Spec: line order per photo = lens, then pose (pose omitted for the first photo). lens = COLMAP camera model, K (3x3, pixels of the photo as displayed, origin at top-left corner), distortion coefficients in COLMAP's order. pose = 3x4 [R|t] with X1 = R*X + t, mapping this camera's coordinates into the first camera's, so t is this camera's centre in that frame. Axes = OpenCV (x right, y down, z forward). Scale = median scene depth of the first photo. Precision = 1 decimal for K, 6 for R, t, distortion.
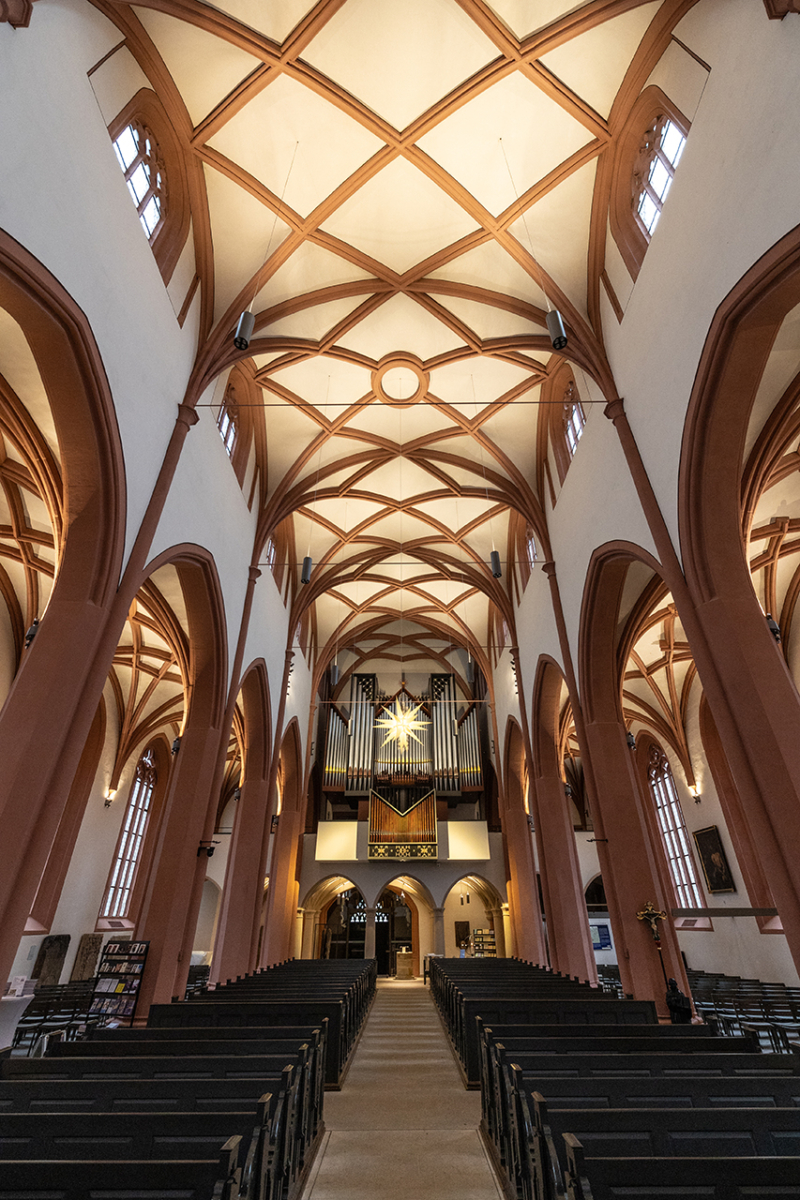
lens RADIAL K [[540.7, 0, 400.0], [0, 540.7, 600.0], [0, 0, 1]] dist [0.026590, -0.000607]
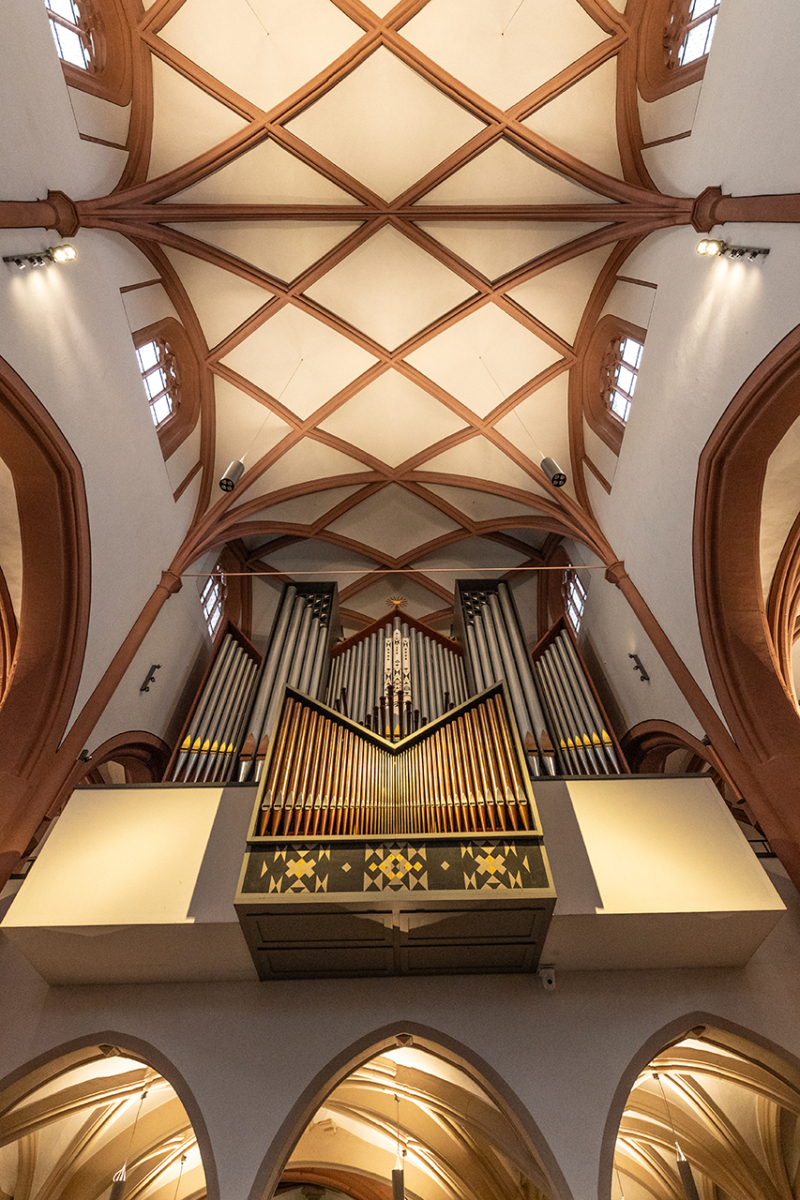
lens RADIAL K [[559.7, 0, 400.4], [0, 559.7, 589.3], [0, 0, 1]] dist [-0.002073, -0.000436]
pose [[0.999903, -0.009894, 0.009796, 0.005984], [0.013003, 0.915181, -0.402834, 0.443960], [-0.004980, 0.402922, 0.915221, 0.734771]]
